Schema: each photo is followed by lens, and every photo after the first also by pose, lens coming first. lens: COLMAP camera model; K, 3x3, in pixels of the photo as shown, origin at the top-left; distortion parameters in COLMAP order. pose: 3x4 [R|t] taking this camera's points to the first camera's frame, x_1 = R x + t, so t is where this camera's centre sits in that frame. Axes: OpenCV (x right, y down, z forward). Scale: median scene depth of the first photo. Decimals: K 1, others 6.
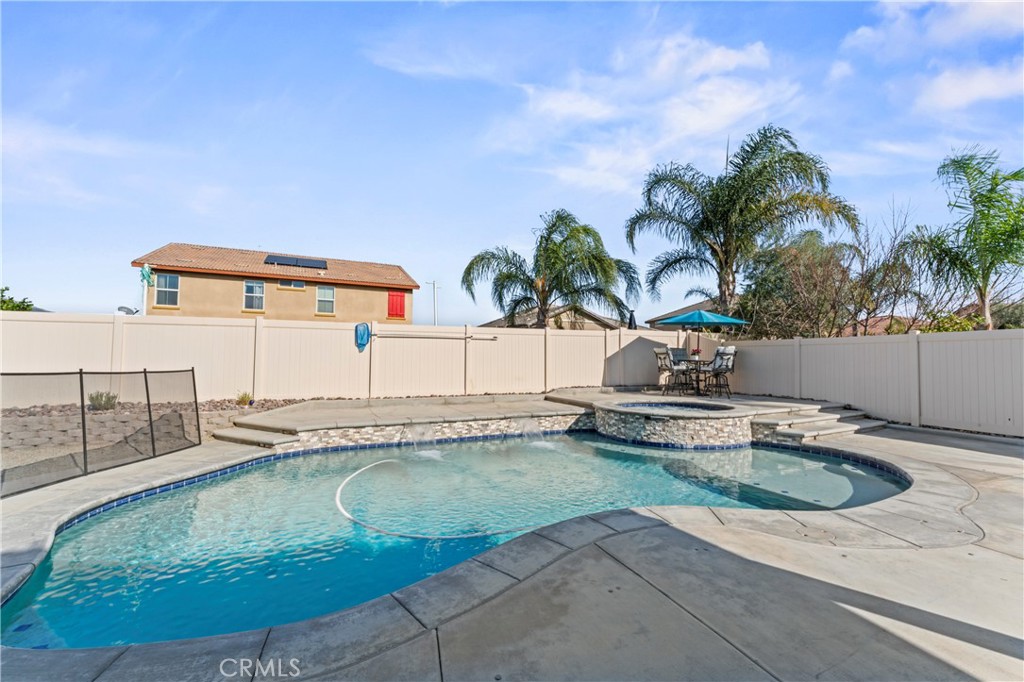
lens RADIAL K [[421.8, 0, 512.0], [0, 421.8, 341.0], [0, 0, 1]] dist [-0.002321, -0.000179]
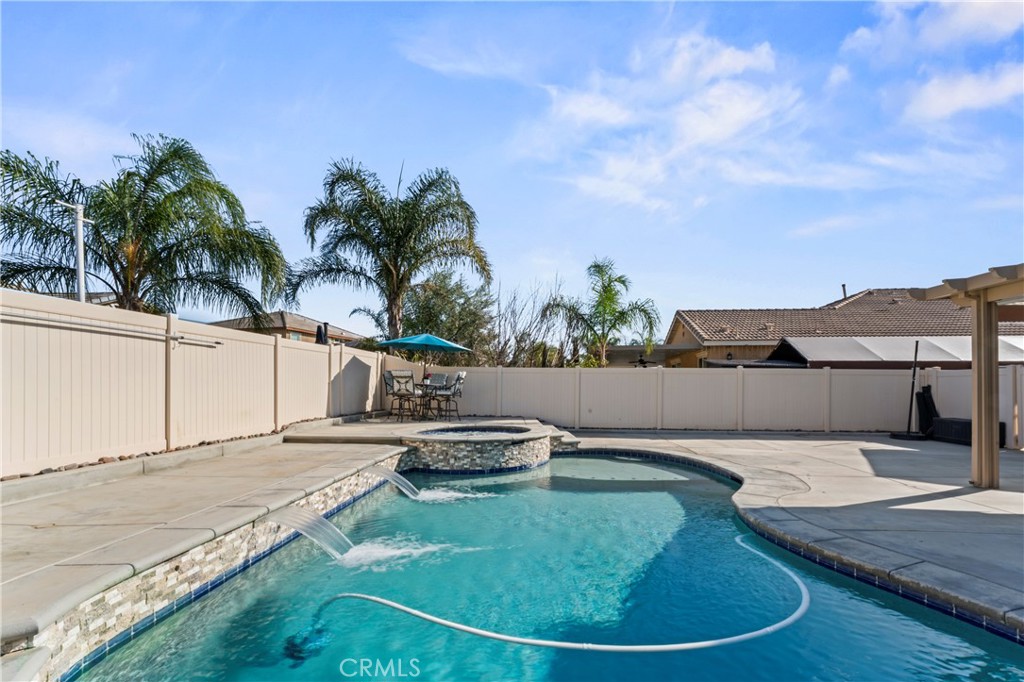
lens RADIAL K [[436.7, 0, 533.0], [0, 436.7, 383.4], [0, 0, 1]] dist [0.010005, 0.000068]
pose [[0.422469, 0.006077, 0.906357, -0.382490], [-0.046896, 0.998785, 0.015162, 0.016388], [-0.905164, -0.048910, 0.422240, 0.349718]]
